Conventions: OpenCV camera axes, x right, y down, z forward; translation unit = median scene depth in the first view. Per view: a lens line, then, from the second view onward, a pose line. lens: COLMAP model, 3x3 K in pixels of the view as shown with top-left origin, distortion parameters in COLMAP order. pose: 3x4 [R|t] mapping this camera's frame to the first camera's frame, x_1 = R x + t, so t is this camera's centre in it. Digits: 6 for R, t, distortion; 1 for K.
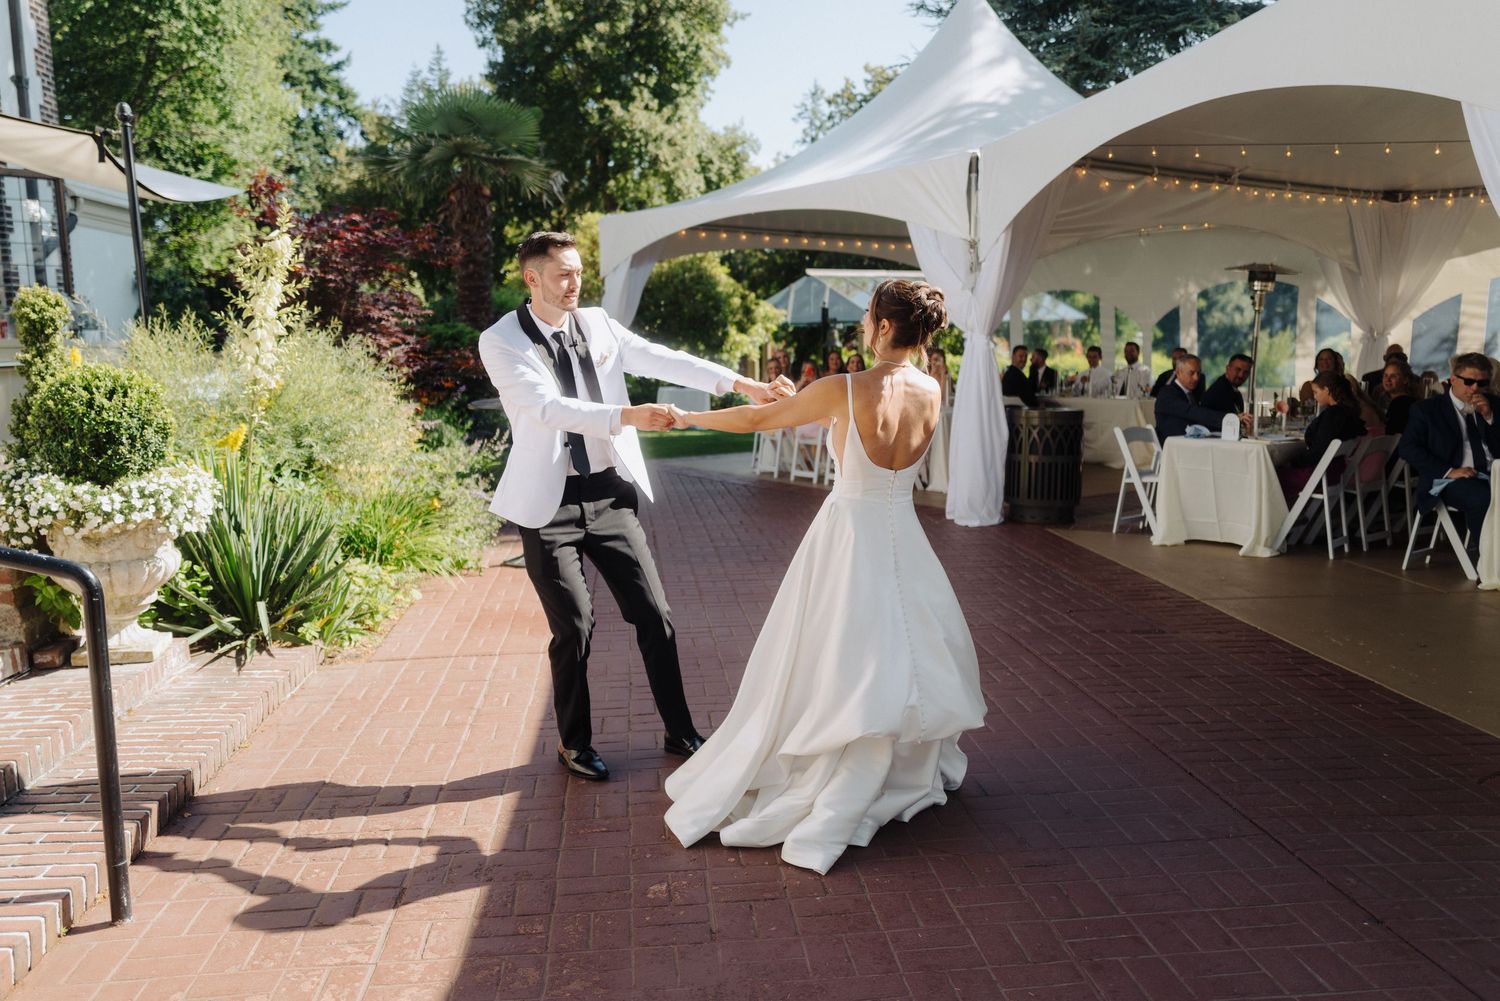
lens RADIAL K [[1235.9, 0, 752.1], [0, 1235.9, 502.4], [0, 0, 1]] dist [-0.022766, 0.006294]
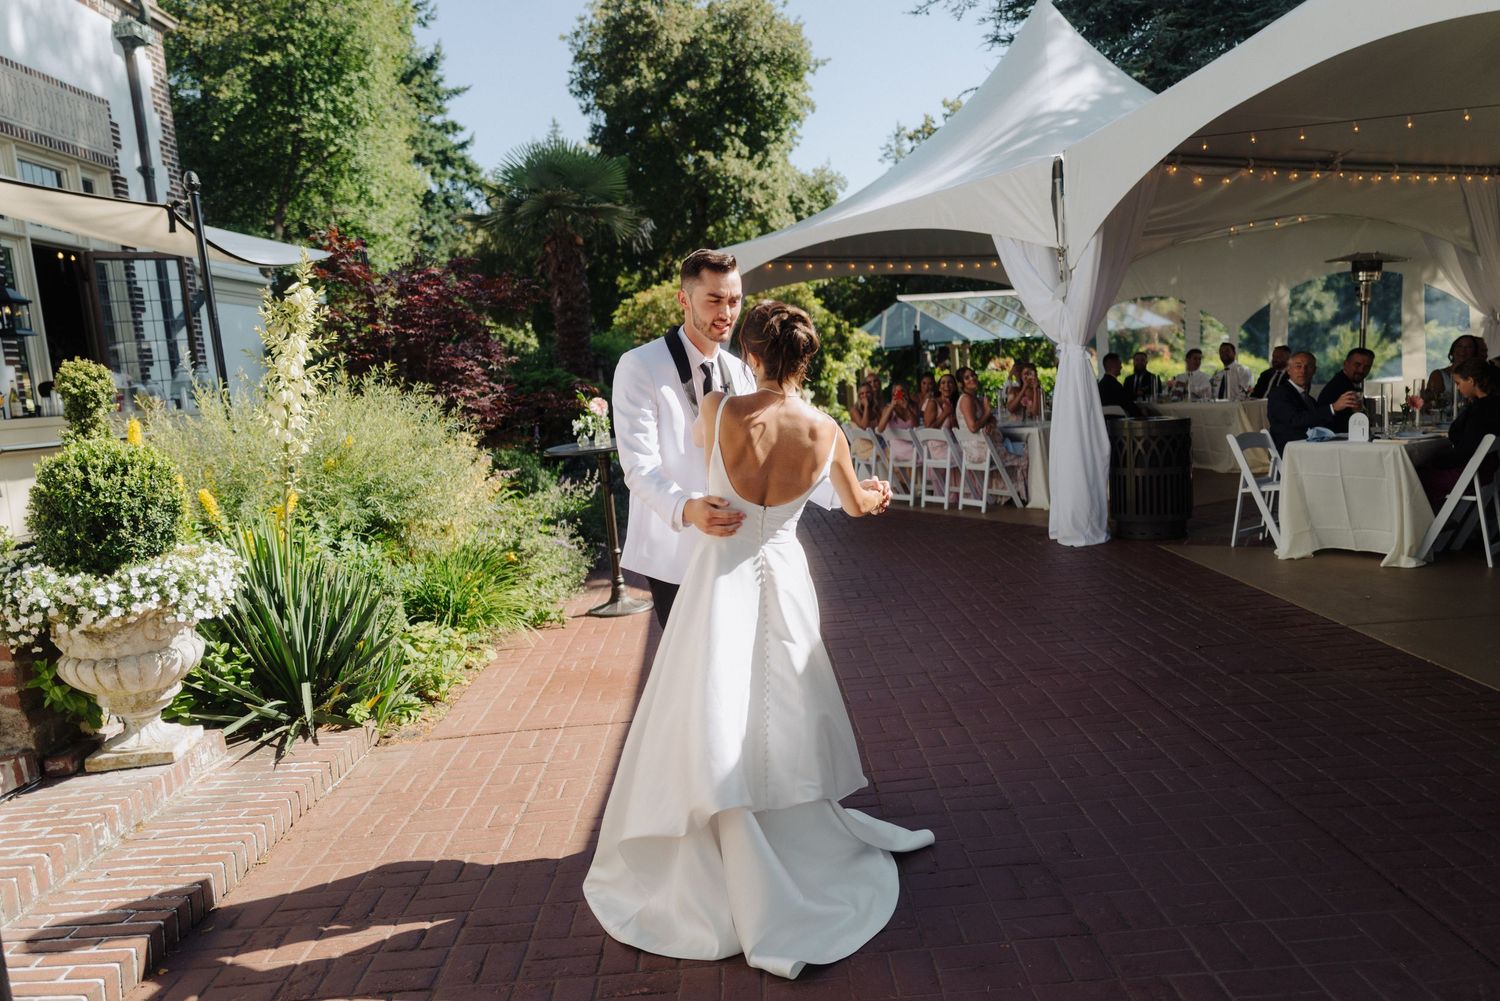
lens RADIAL K [[1131.4, 0, 751.8], [0, 1131.4, 501.8], [0, 0, 1]] dist [-0.038175, 0.049604]
pose [[0.993901, -0.053728, -0.096299, 0.008935], [0.052390, 0.998492, -0.016373, -0.008907], [0.097034, 0.011228, 0.995218, 0.069515]]
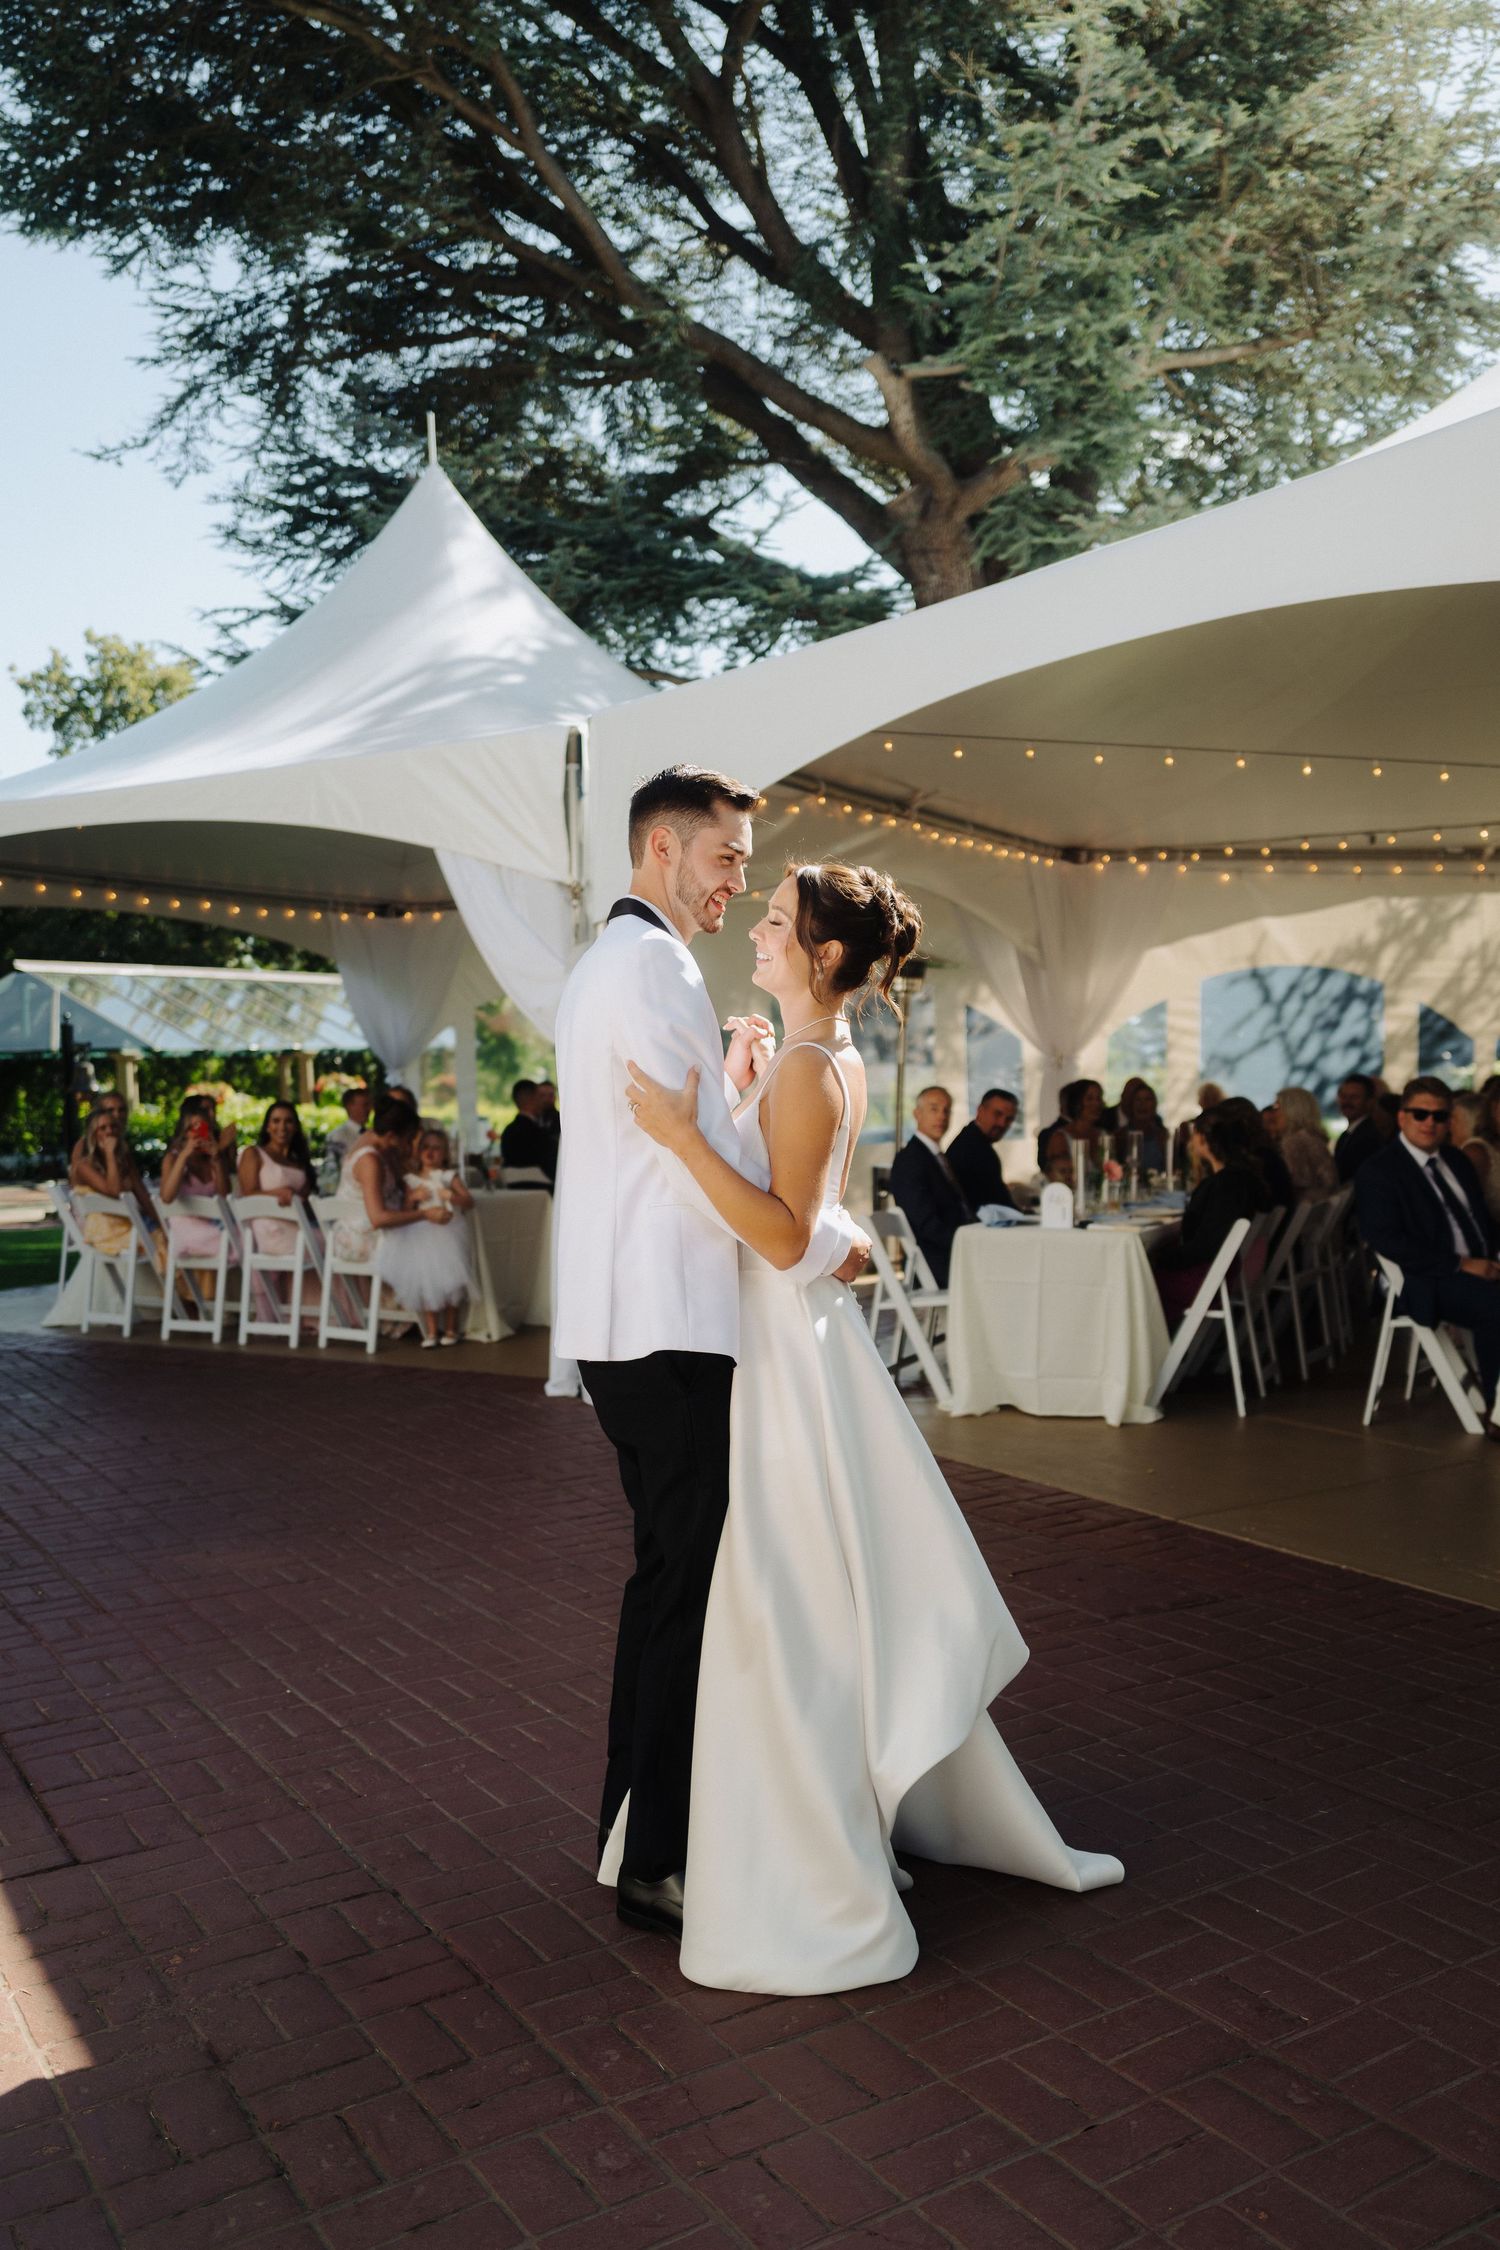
lens RADIAL K [[1866.0, 0, 799.7], [0, 1866.0, 1190.9], [0, 0, 1]] dist [-0.030558, 0.035243]
pose [[0.887256, -0.033549, 0.460055, -0.075340], [0.066892, 0.996167, -0.056362, -0.015495], [-0.456401, 0.080782, 0.886100, 0.150276]]
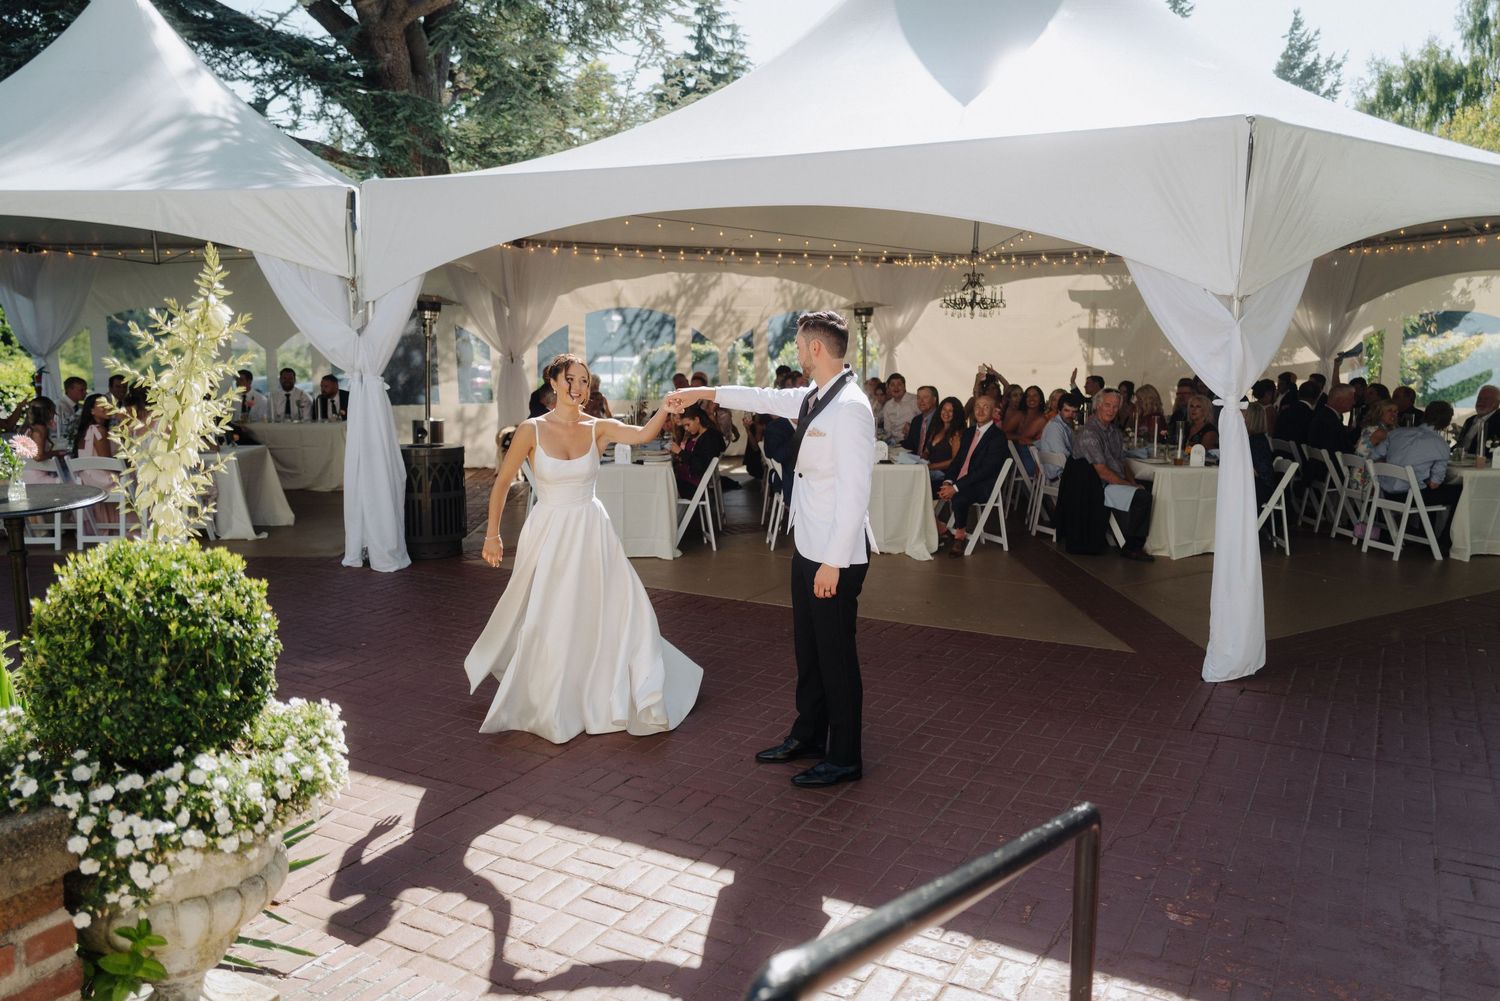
lens RADIAL K [[1161.6, 0, 747.0], [0, 1161.6, 493.6], [0, 0, 1]] dist [-0.027999, 0.045758]
pose [[0.566886, -0.107520, 0.816750, -0.260815], [0.100888, 0.993044, 0.060705, -0.044308], [-0.817595, 0.047987, 0.573790, 0.150968]]
